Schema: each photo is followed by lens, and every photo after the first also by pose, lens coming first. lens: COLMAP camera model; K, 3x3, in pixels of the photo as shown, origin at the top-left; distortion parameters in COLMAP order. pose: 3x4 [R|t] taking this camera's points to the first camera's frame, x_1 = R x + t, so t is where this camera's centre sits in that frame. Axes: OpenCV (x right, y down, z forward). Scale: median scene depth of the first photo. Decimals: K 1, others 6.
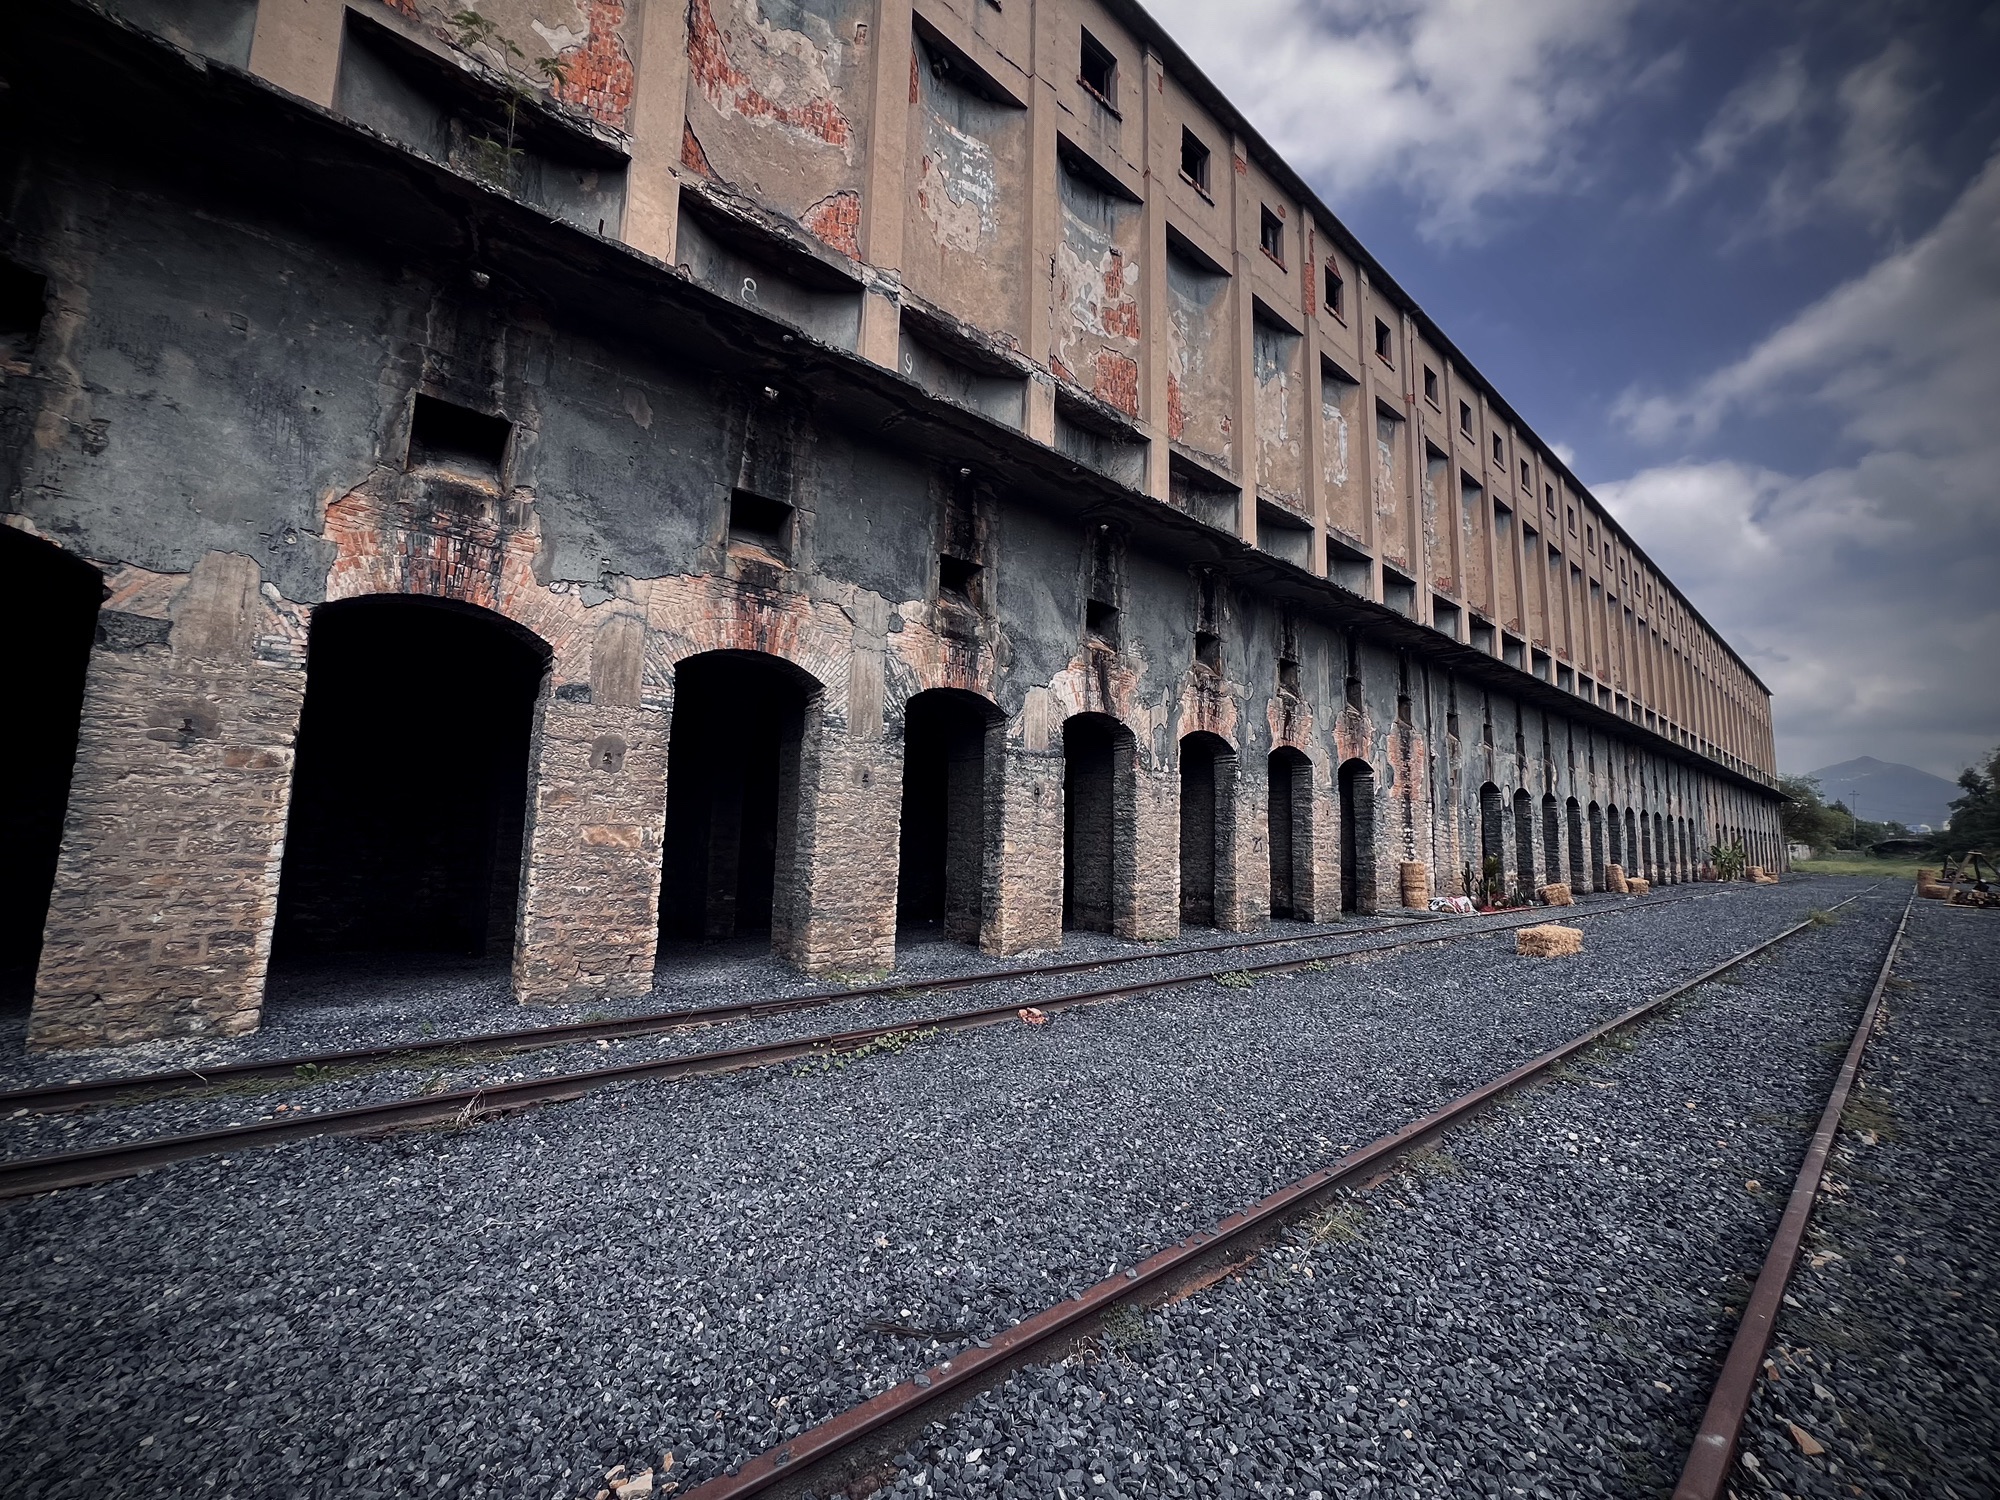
lens RADIAL K [[797.8, 0, 1004.6], [0, 797.8, 751.3], [0, 0, 1]] dist [0.000895, 0.000004]
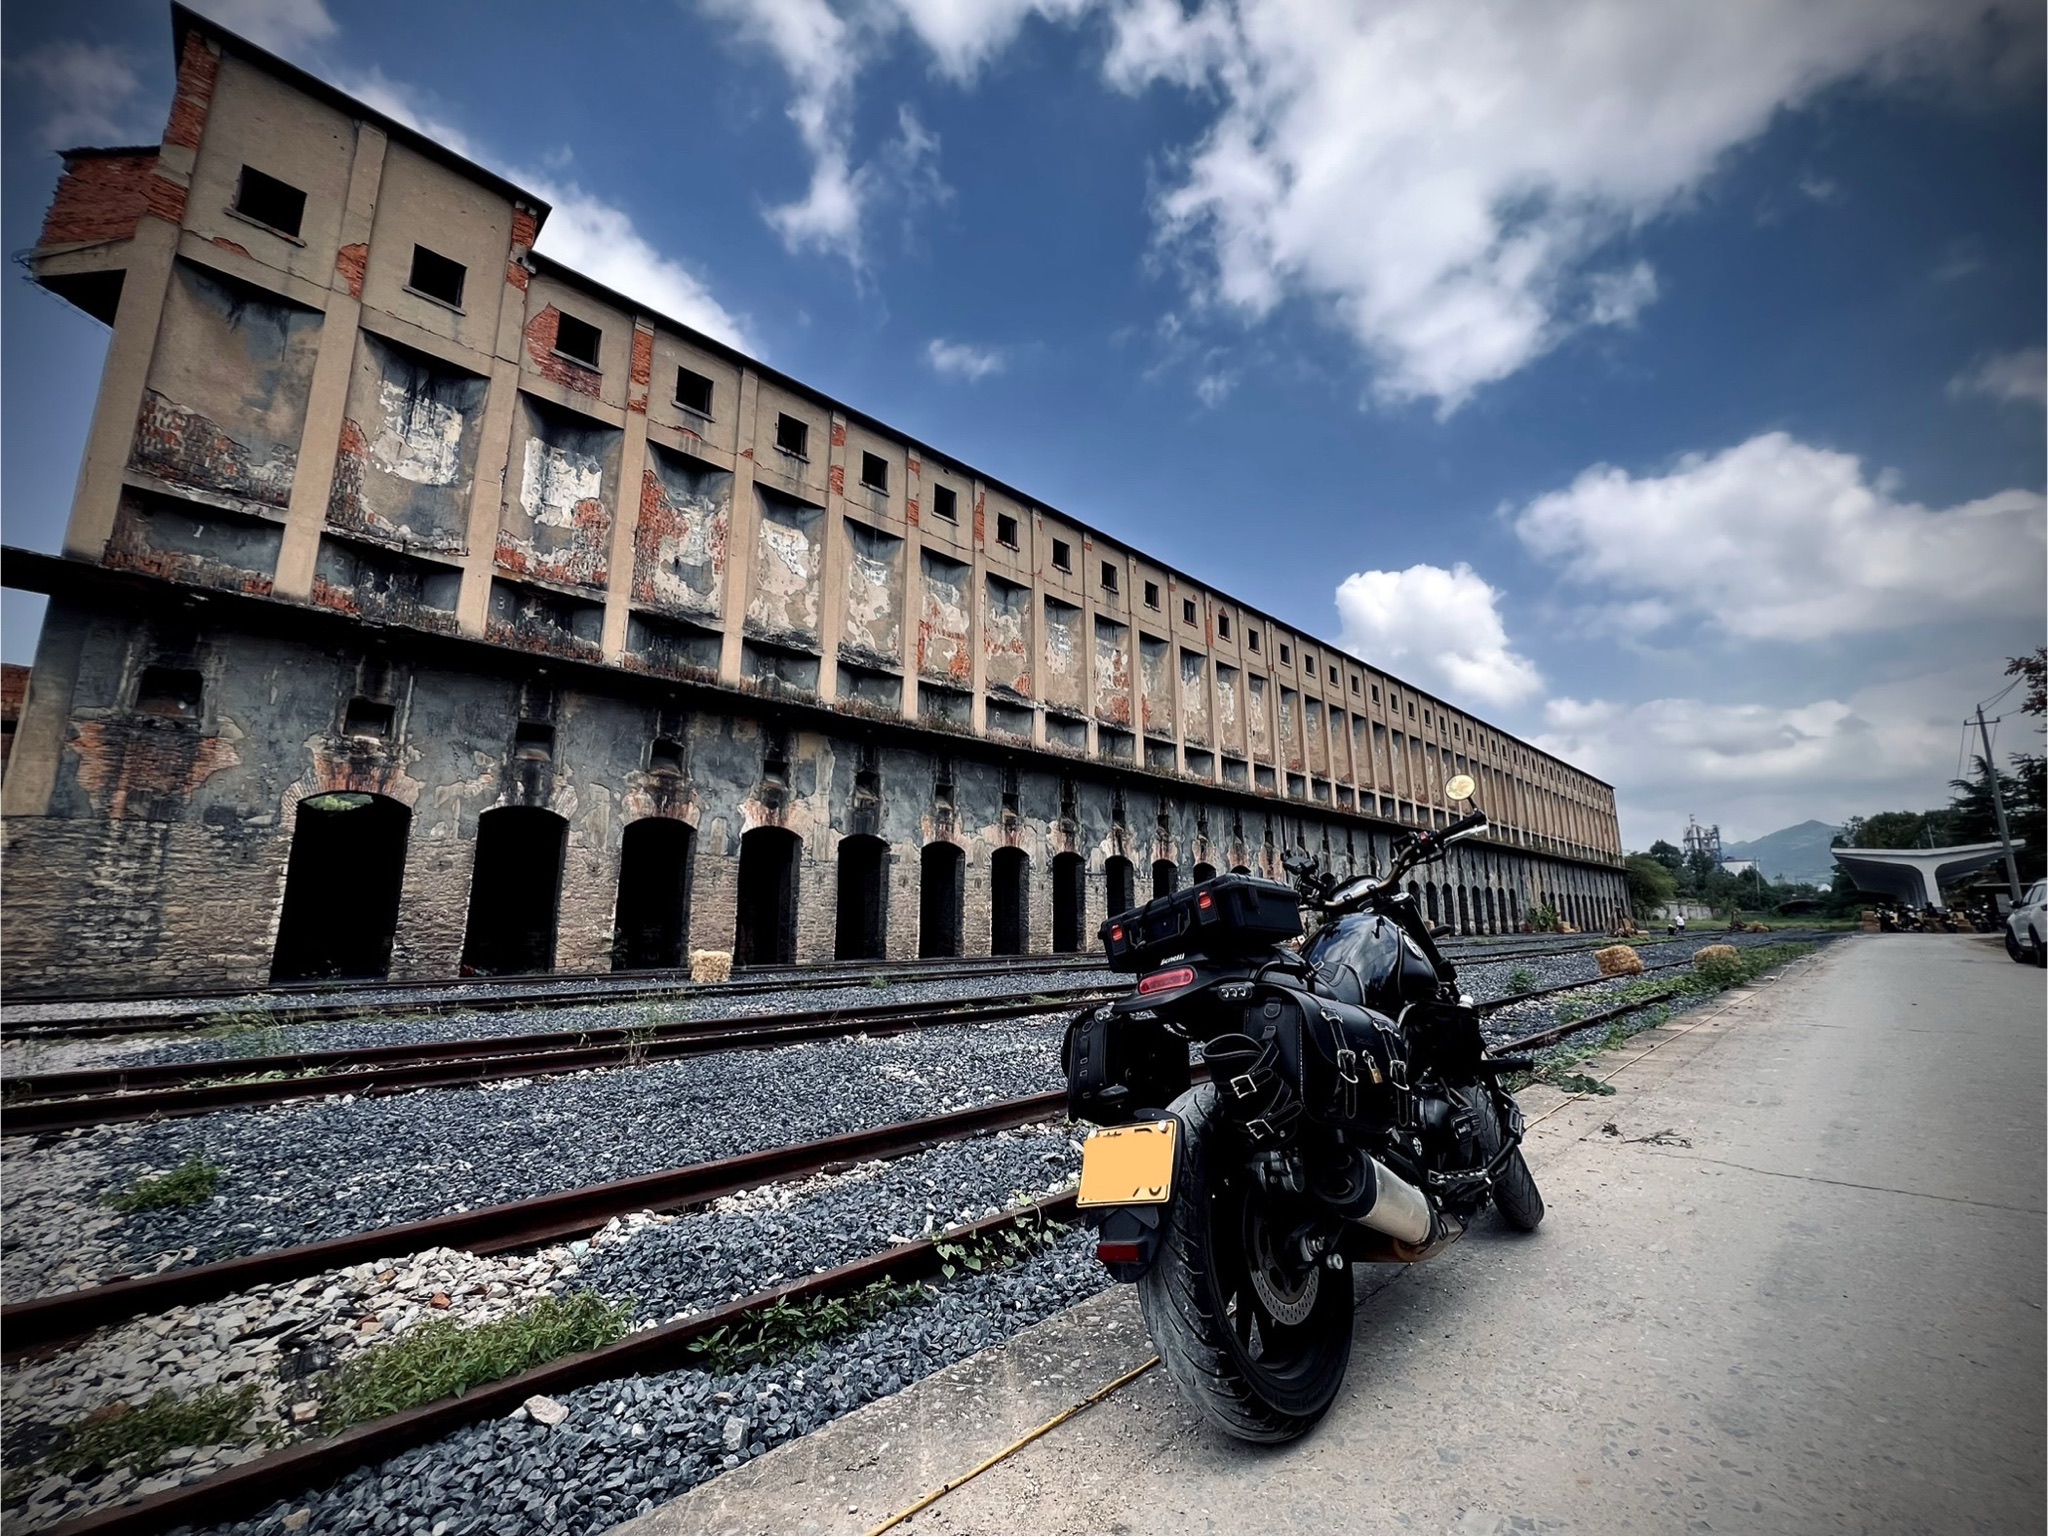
lens RADIAL K [[816.9, 0, 1018.9], [0, 816.9, 770.2], [0, 0, 1]] dist [0.000895, 0.000004]
pose [[0.998648, -0.015277, 0.049690, -0.288959], [0.018841, 0.997221, -0.072072, -0.126808], [-0.048451, 0.072911, 0.996161, -1.408006]]
